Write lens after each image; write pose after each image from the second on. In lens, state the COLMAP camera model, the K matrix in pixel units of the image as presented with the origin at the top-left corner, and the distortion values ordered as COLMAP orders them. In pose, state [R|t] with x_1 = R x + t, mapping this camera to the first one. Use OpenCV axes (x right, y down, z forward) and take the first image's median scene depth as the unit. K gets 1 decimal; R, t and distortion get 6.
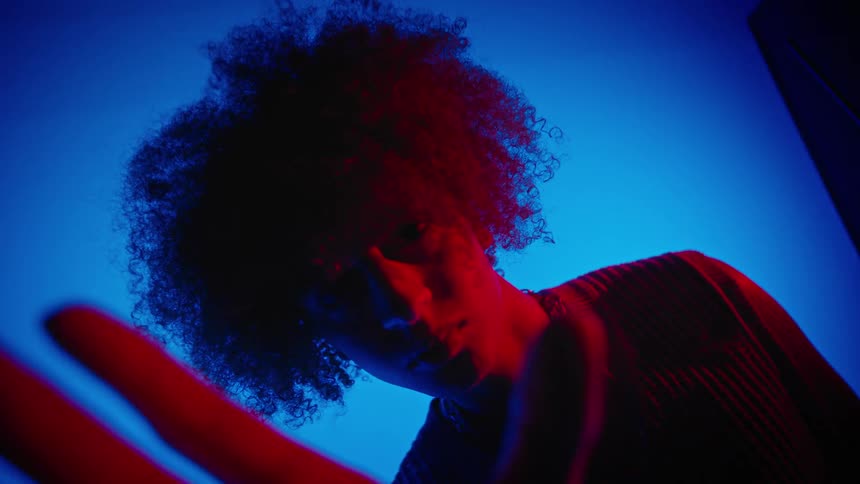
lens RADIAL K [[561.7, 0, 430.0], [0, 561.7, 242.0], [0, 0, 1]] dist [-0.003312, -0.000824]
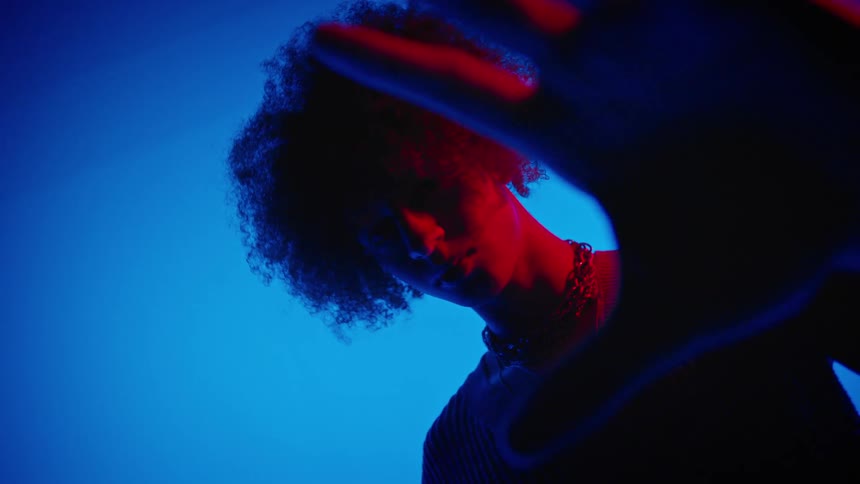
lens RADIAL K [[561.7, 0, 430.0], [0, 561.7, 242.0], [0, 0, 1]] dist [-0.003312, -0.000824]
pose [[0.963661, -0.069302, -0.257980, 0.302842], [0.111997, 0.981598, 0.154667, -0.088467], [0.242514, -0.177940, 0.953690, -0.266780]]
